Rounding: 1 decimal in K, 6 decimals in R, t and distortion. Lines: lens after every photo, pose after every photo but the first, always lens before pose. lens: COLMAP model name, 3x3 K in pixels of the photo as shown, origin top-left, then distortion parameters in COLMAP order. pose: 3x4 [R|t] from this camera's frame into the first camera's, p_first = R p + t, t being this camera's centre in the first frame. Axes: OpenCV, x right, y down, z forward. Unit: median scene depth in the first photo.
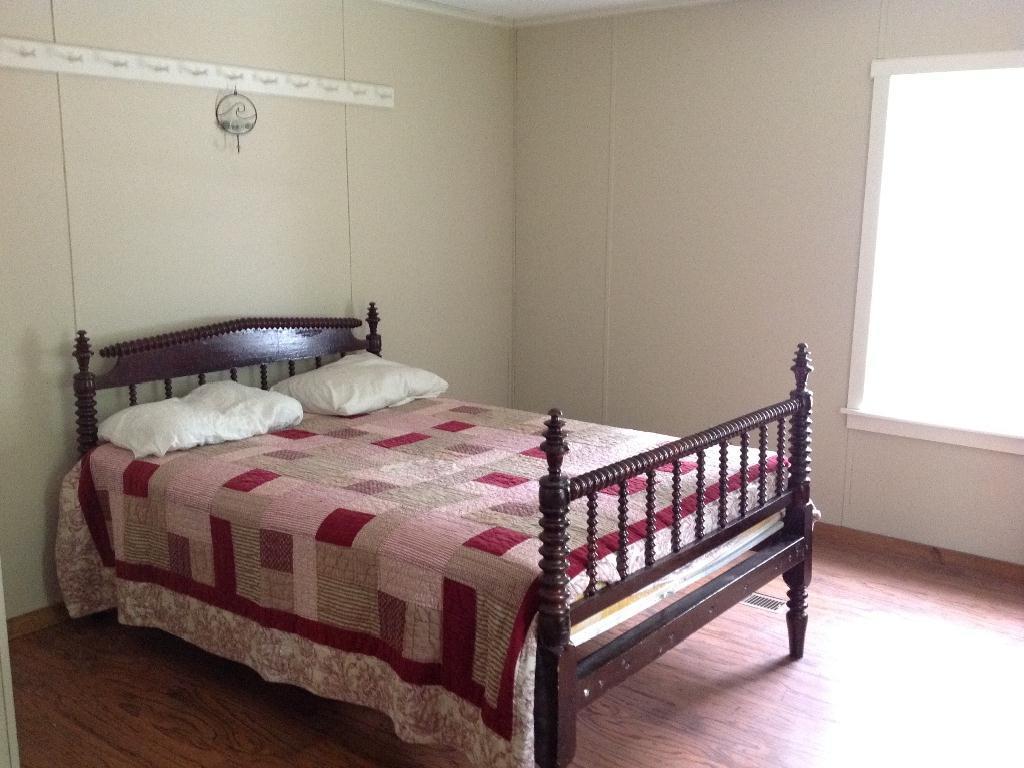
lens RADIAL K [[968.1, 0, 513.4], [0, 968.1, 383.0], [0, 0, 1]] dist [0.022025, 0.000000]
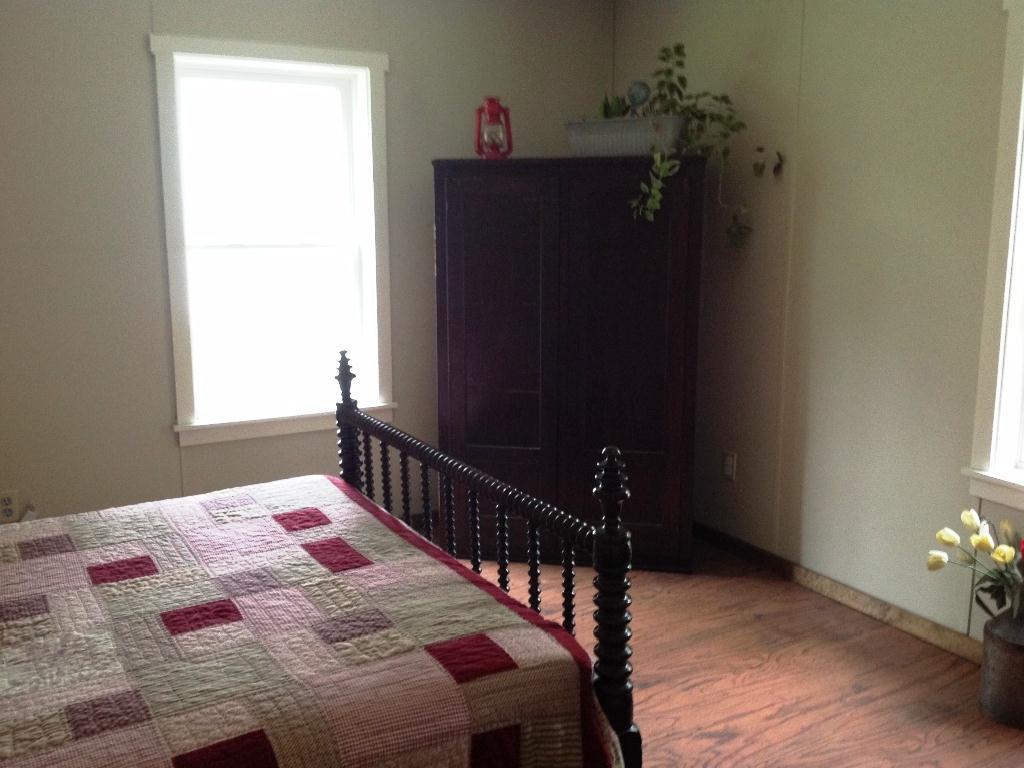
lens RADIAL K [[968.1, 0, 513.1], [0, 968.1, 385.5], [0, 0, 1]] dist [0.022025, 0.000000]
pose [[0.351571, -0.179337, 0.918823, -0.495477], [0.169092, 0.977502, 0.126089, -0.096060], [-0.920764, 0.111036, 0.373986, 0.521566]]
